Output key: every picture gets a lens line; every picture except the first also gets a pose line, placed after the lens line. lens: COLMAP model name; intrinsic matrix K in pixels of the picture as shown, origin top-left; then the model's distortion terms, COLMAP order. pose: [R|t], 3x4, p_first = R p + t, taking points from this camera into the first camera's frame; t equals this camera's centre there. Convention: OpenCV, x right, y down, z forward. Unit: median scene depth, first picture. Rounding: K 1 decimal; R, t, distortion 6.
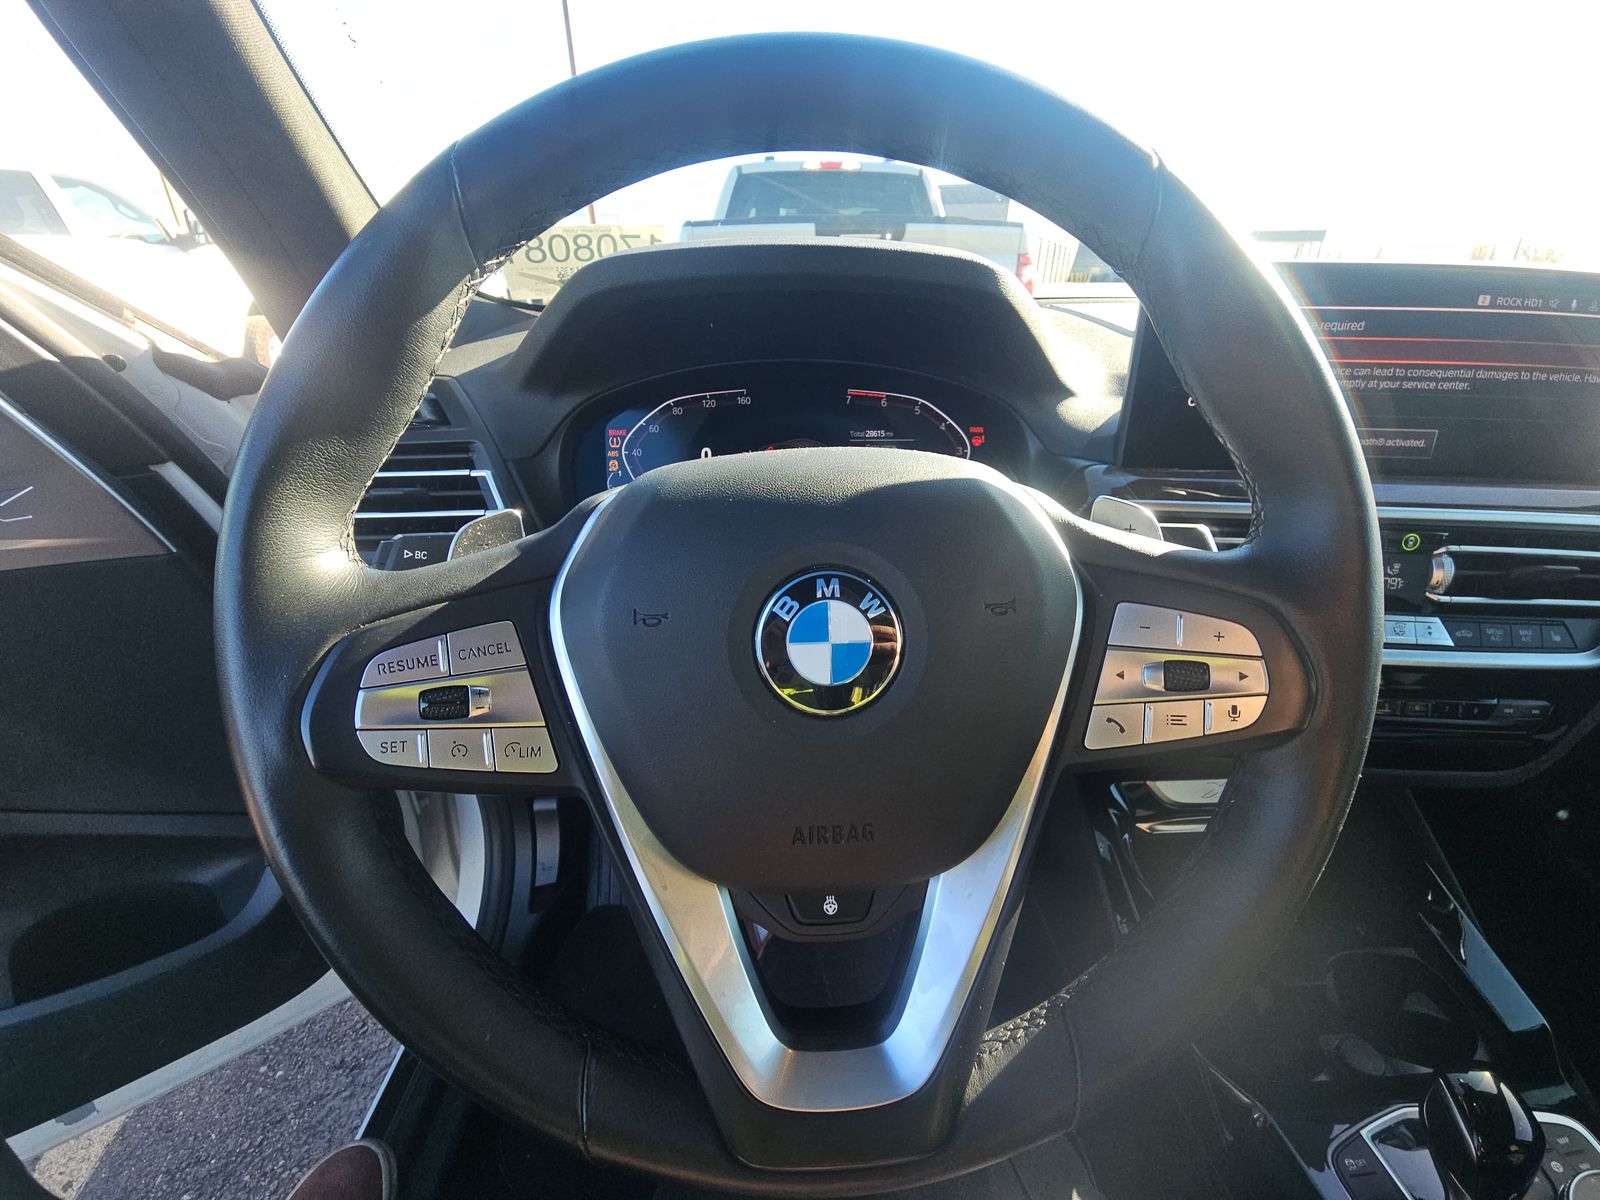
lens RADIAL K [[642.3, 0, 807.8], [0, 642.3, 604.2], [0, 0, 1]] dist [0.000453, 0.000003]
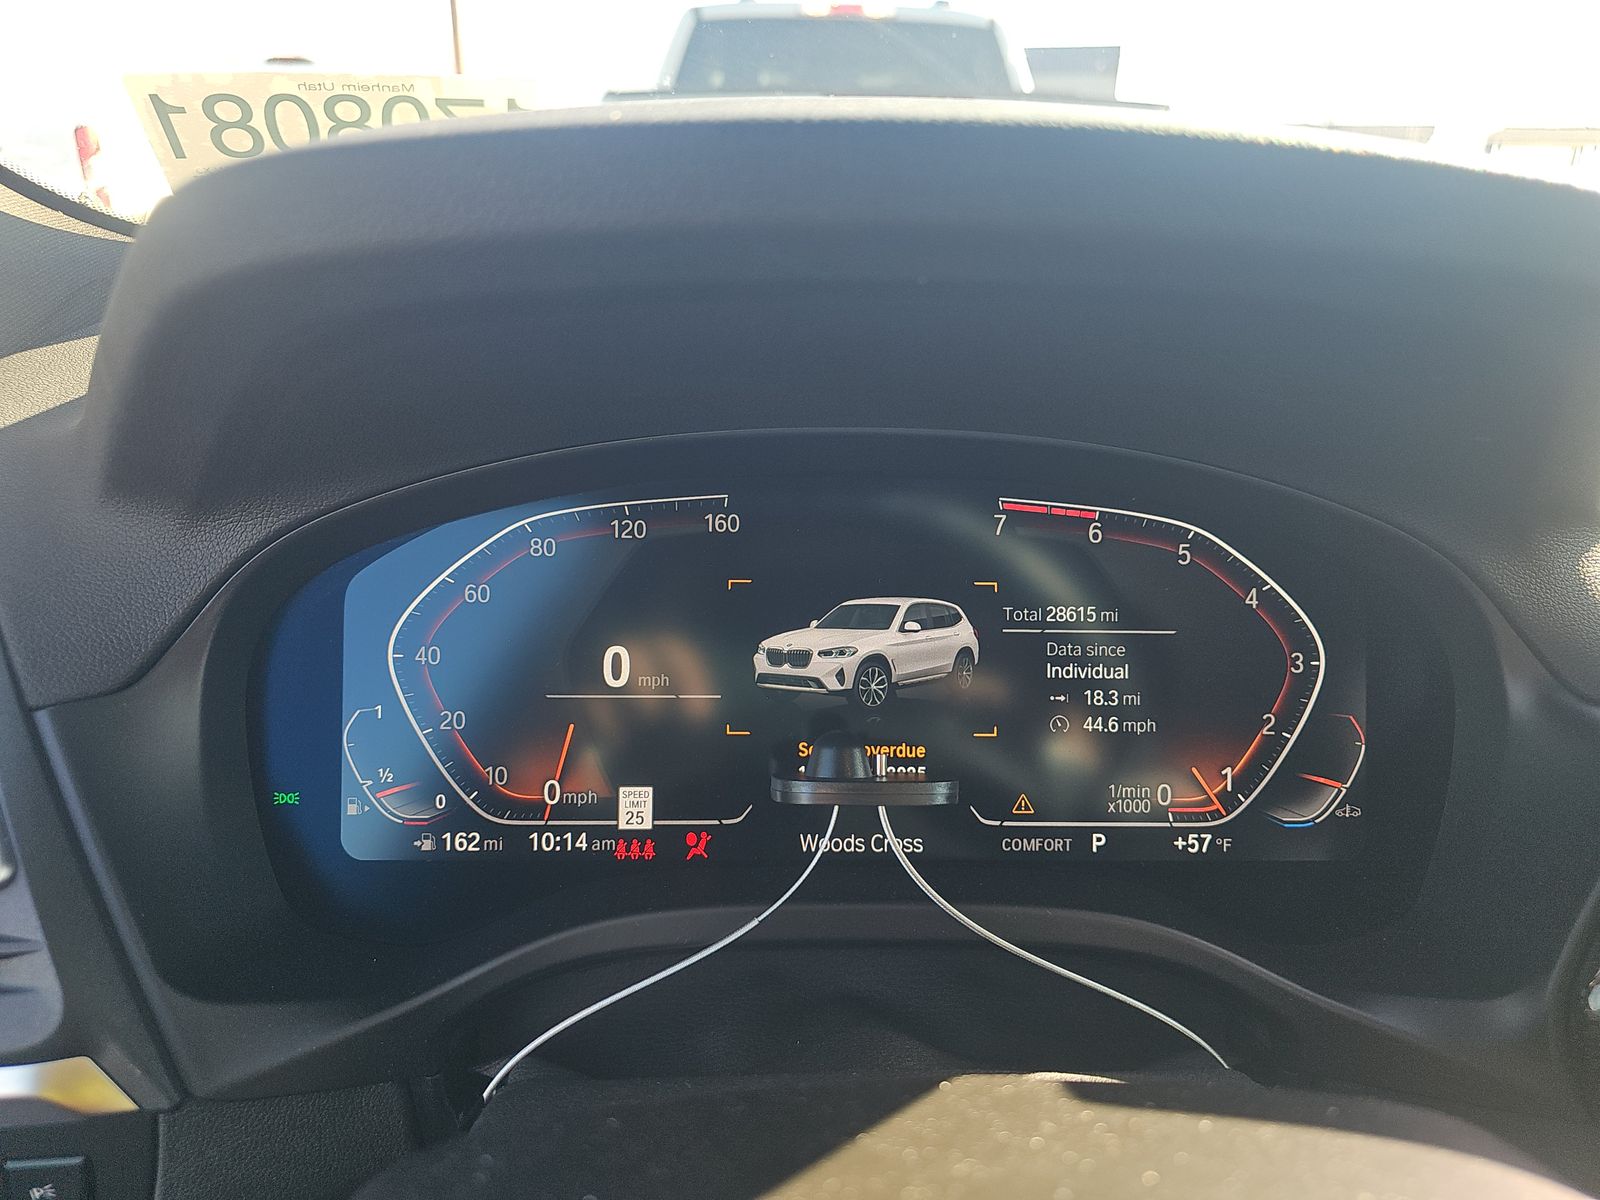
lens RADIAL K [[1071.6, 0, 797.2], [0, 1071.6, 597.3], [0, 0, 1]] dist [-0.006616, -0.002122]
pose [[0.999815, 0.018869, 0.003597, -0.056898], [-0.018427, 0.995042, -0.097735, -0.212115], [-0.005423, 0.097650, 0.995206, 0.382669]]
